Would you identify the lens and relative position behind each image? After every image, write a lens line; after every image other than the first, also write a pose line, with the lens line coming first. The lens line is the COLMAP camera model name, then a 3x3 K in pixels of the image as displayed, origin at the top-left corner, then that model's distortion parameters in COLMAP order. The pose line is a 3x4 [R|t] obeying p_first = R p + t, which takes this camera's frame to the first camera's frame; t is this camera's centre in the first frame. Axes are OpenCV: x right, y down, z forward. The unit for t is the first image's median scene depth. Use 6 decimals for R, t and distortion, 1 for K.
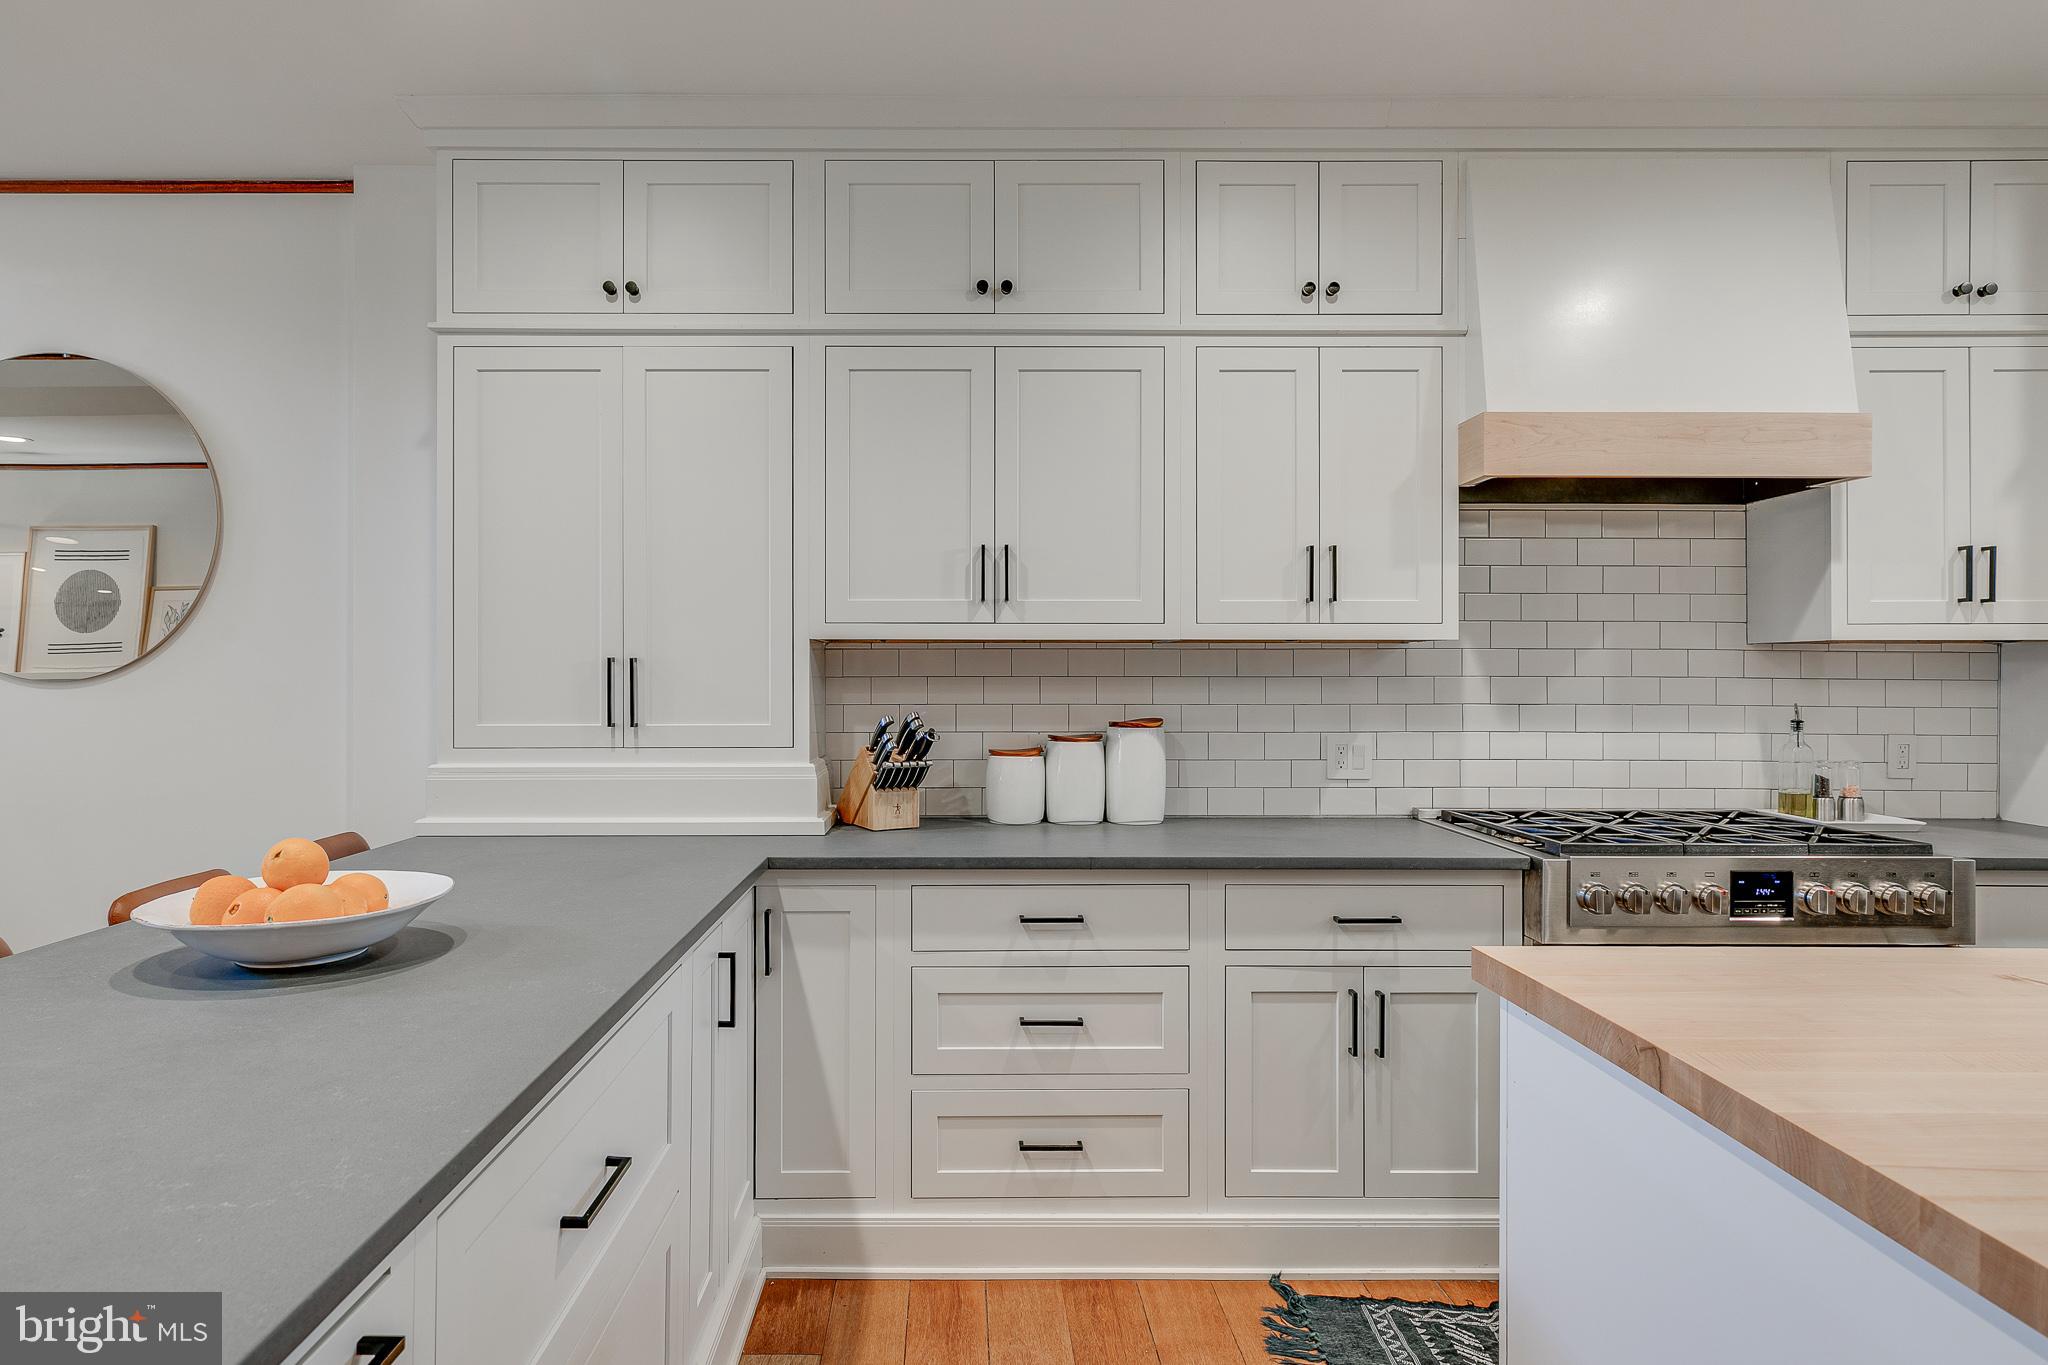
lens RADIAL K [[1119.2, 0, 960.1], [0, 1119.2, 669.5], [0, 0, 1]] dist [-0.004520, 0.003266]
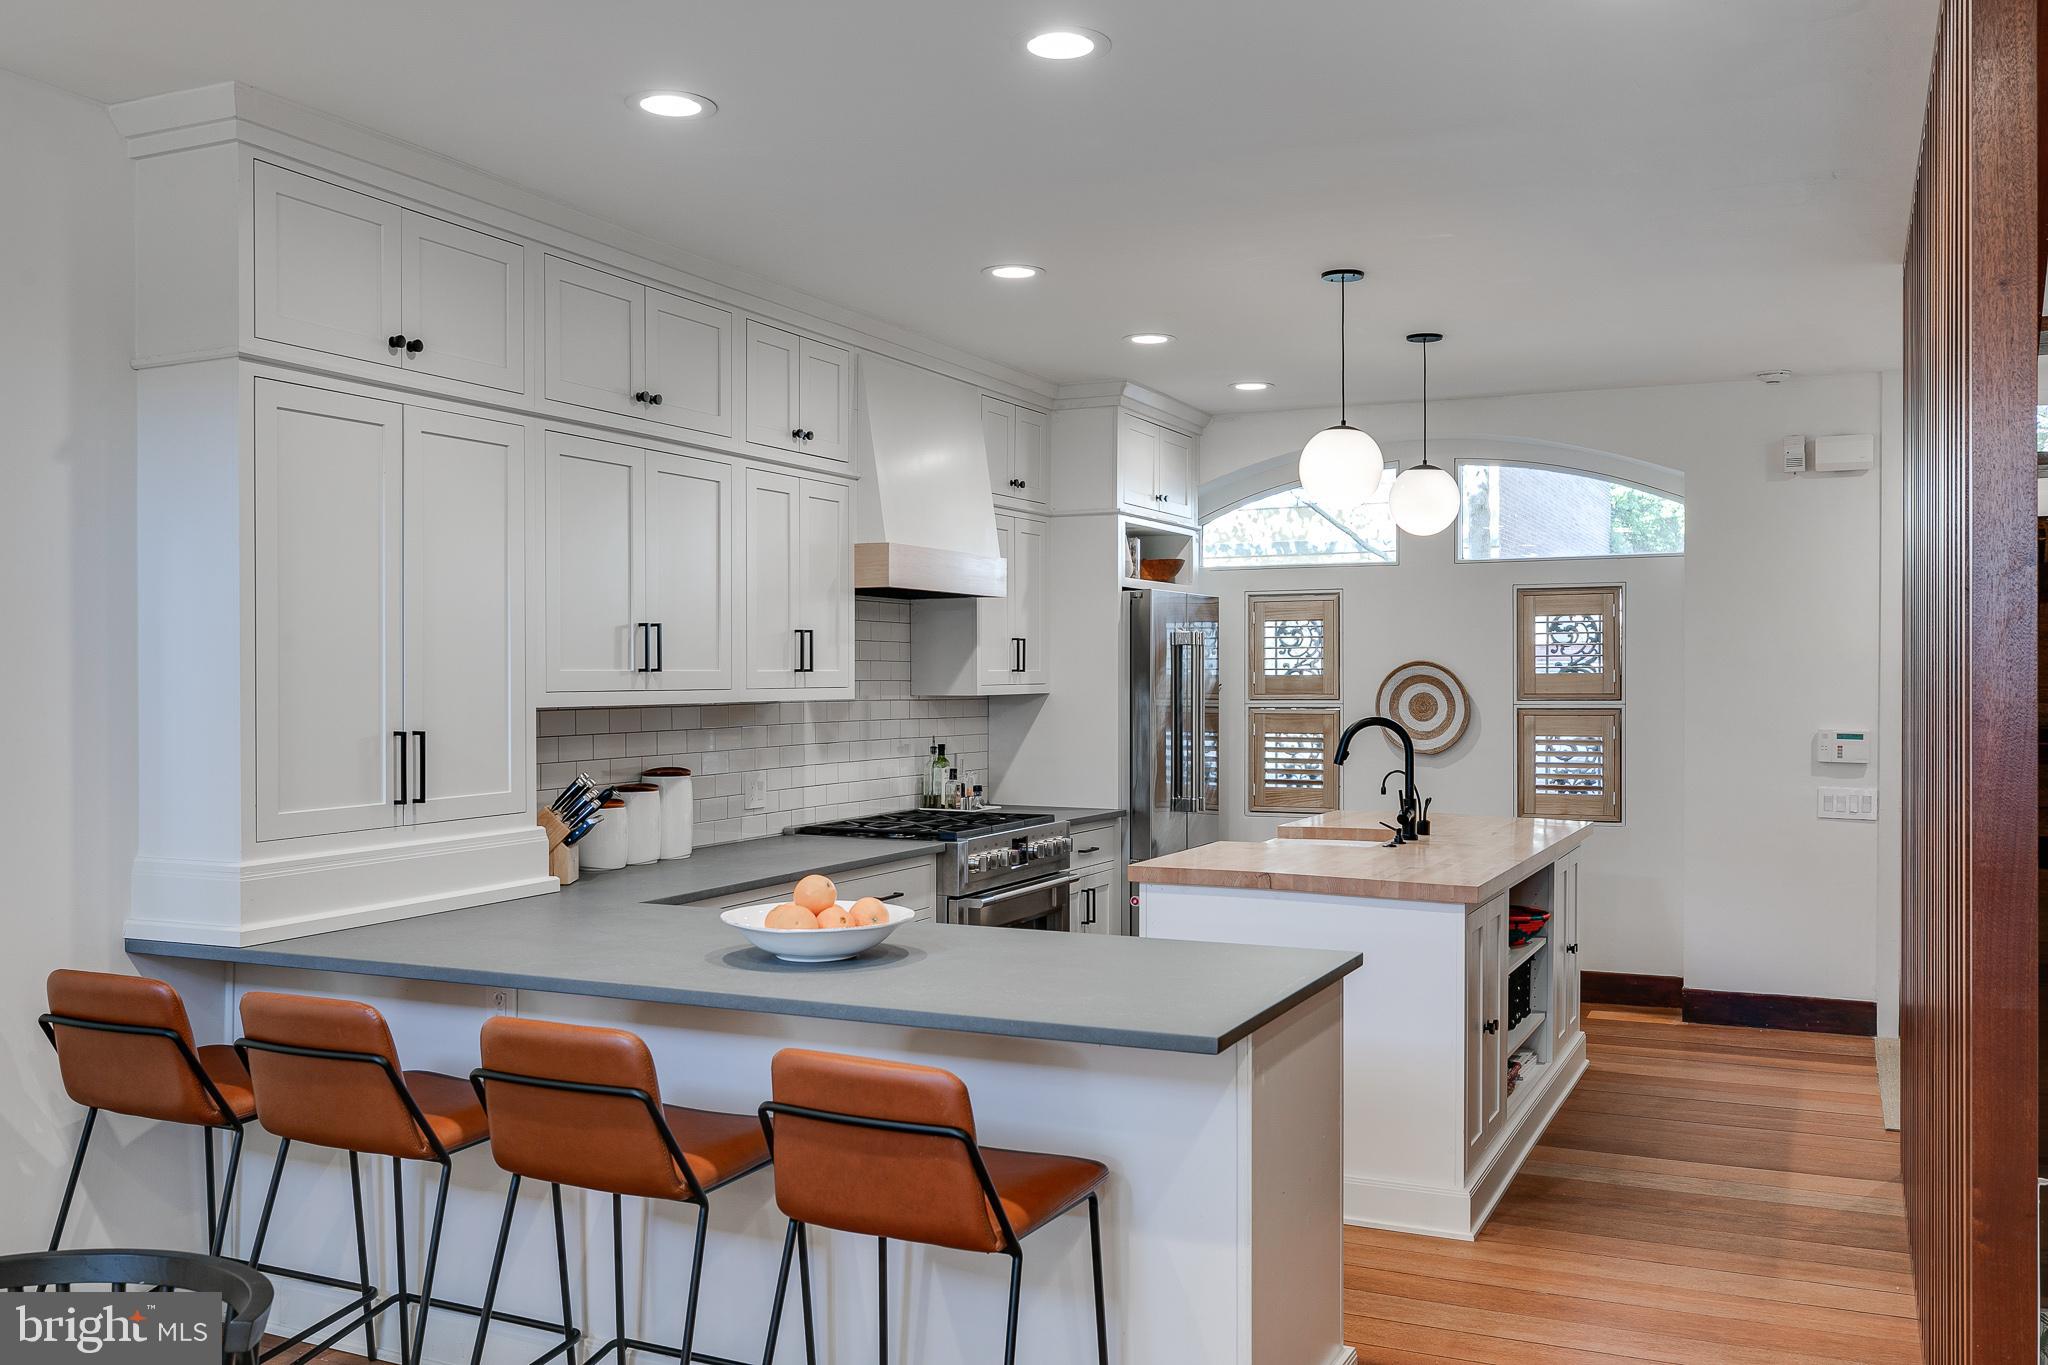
lens RADIAL K [[1758.2, 0, 1014.3], [0, 1758.2, 669.8], [0, 0, 1]] dist [0.005617, 0.018861]
pose [[0.427150, -0.000869, 0.904180, -1.434258], [-0.001949, 0.999996, 0.001882, -0.067089], [-0.904179, -0.002566, 0.427147, -0.108970]]
